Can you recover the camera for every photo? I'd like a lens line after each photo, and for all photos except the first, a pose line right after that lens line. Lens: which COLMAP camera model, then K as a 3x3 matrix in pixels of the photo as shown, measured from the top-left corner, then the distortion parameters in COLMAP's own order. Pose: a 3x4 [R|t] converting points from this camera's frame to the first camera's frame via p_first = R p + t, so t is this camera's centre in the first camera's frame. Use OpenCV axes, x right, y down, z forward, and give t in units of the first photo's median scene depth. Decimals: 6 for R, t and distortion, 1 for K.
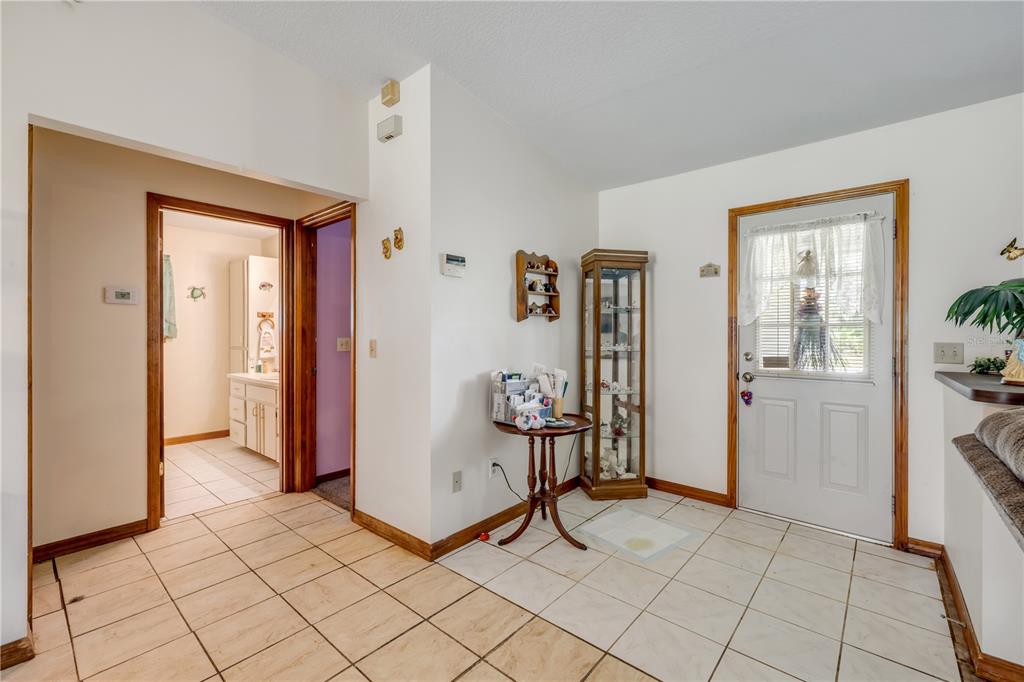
lens RADIAL K [[433.0, 0, 513.7], [0, 433.0, 334.1], [0, 0, 1]] dist [0.000704, 0.000154]
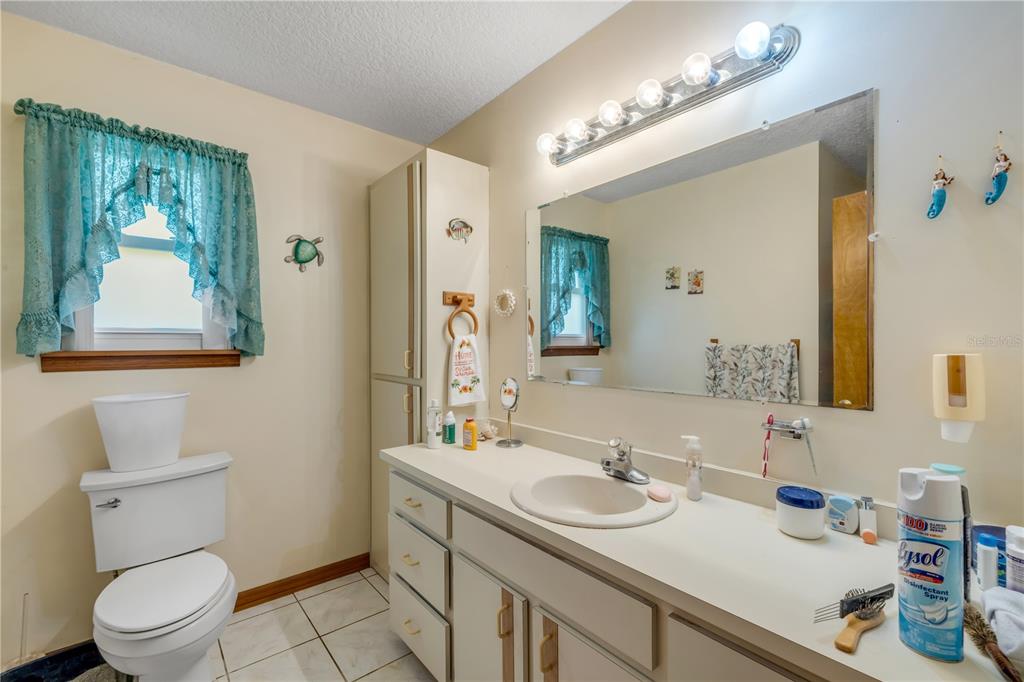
lens RADIAL K [[448.6, 0, 512.0], [0, 448.6, 341.0], [0, 0, 1]] dist [-0.000214, 0.000010]
pose [[0.986934, -0.001943, -0.161111, -0.460210], [0.001699, 0.999997, -0.001652, -0.004642], [0.161114, 0.001357, 0.986935, 0.597097]]
